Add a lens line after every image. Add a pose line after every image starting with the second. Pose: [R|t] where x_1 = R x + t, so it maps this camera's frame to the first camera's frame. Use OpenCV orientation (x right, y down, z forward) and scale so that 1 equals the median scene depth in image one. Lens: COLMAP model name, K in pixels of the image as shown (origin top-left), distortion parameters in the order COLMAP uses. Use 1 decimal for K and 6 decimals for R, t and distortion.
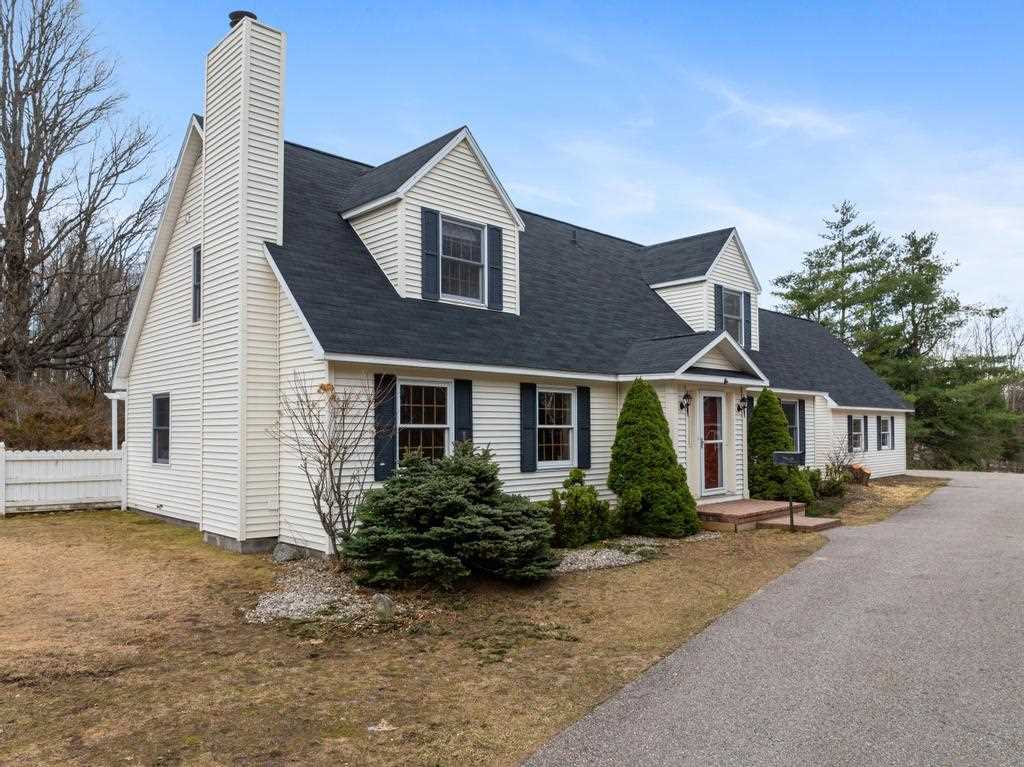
lens RADIAL K [[727.1, 0, 494.7], [0, 727.1, 432.6], [0, 0, 1]] dist [-0.027271, -0.018541]
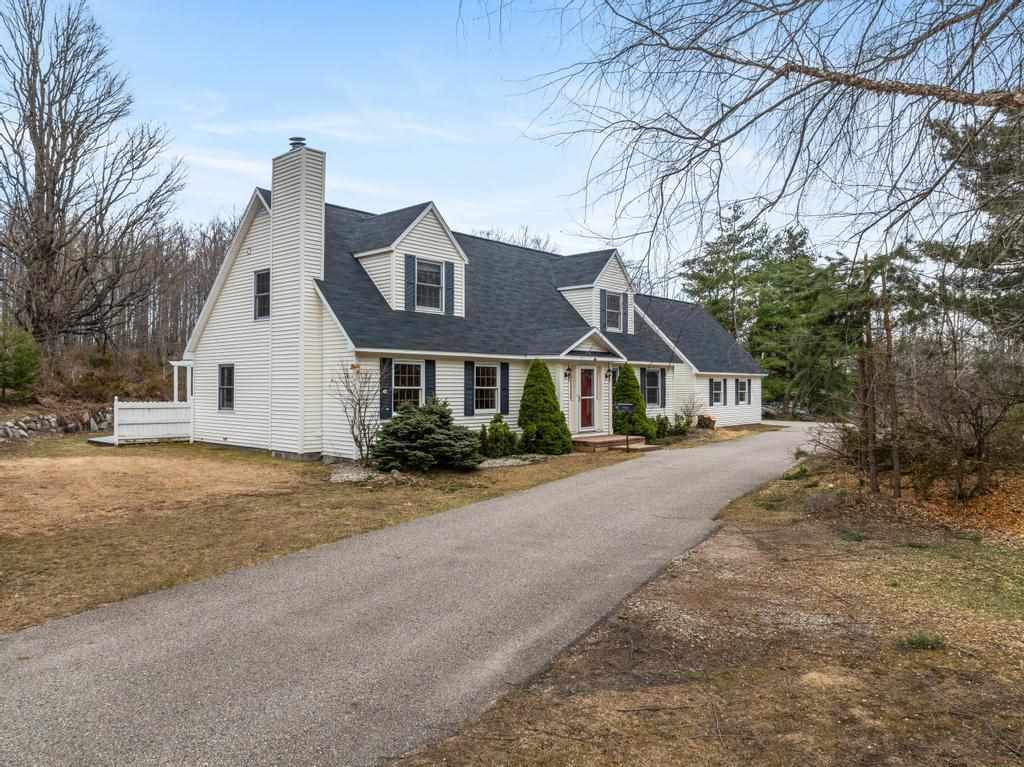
lens RADIAL K [[727.1, 0, 514.2], [0, 727.1, 387.0], [0, 0, 1]] dist [-0.027271, -0.018541]
pose [[0.995228, 0.006070, 0.097383, -0.011955], [-0.005947, 0.999981, -0.001555, -0.007781], [-0.097391, 0.000969, 0.995246, -0.619361]]
